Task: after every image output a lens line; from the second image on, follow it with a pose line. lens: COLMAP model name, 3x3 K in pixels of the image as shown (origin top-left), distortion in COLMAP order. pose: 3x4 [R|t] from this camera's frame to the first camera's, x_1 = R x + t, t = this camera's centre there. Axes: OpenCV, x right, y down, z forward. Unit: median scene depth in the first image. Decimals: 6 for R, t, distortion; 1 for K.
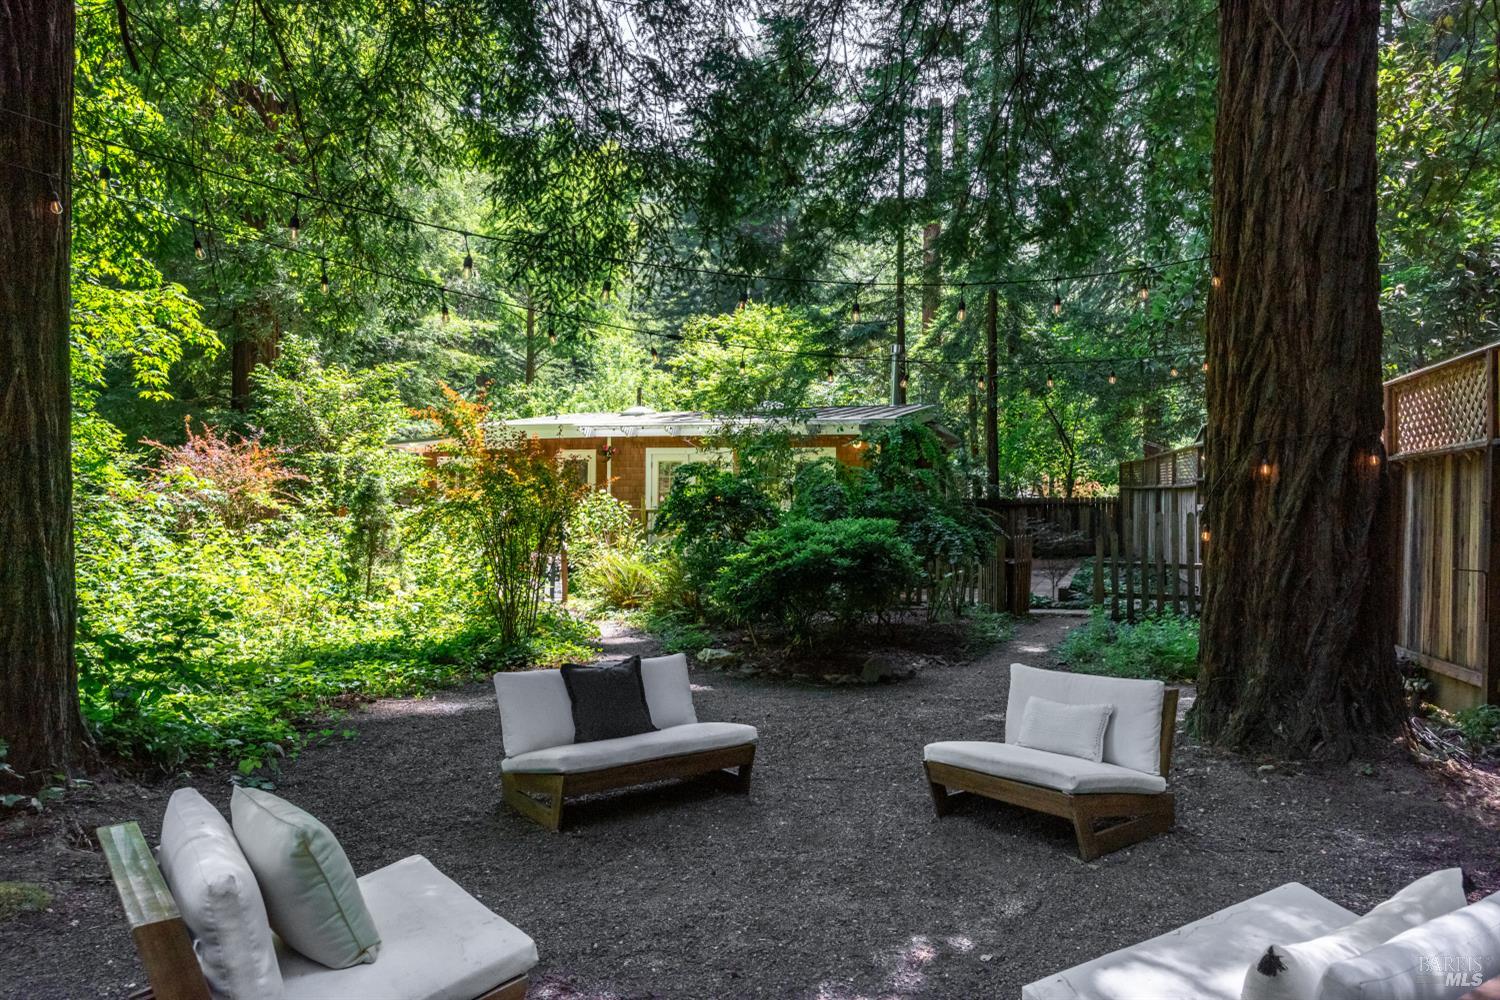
lens RADIAL K [[1022.9, 0, 752.4], [0, 1022.9, 502.7], [0, 0, 1]] dist [0.003535, 0.002396]
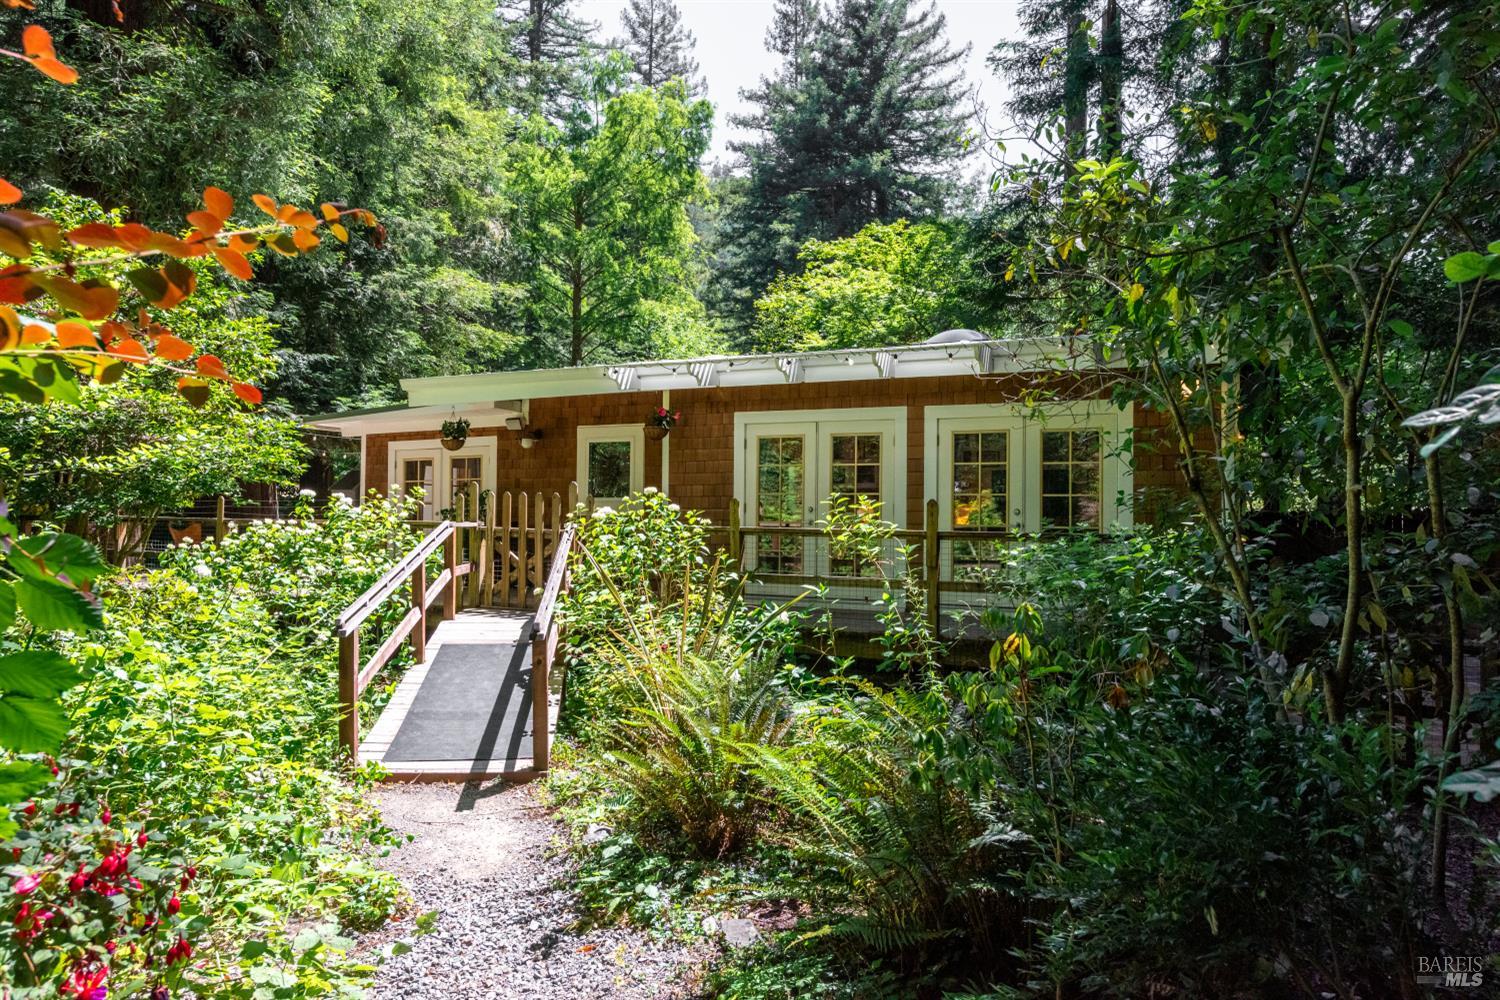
lens RADIAL K [[1022.9, 0, 749.2], [0, 1022.9, 500.7], [0, 0, 1]] dist [0.003535, 0.002396]
pose [[0.997832, 0.001344, -0.065793, -0.061626], [-0.002881, 0.999725, -0.023265, 0.004578], [0.065744, 0.023405, 0.997562, 0.472486]]
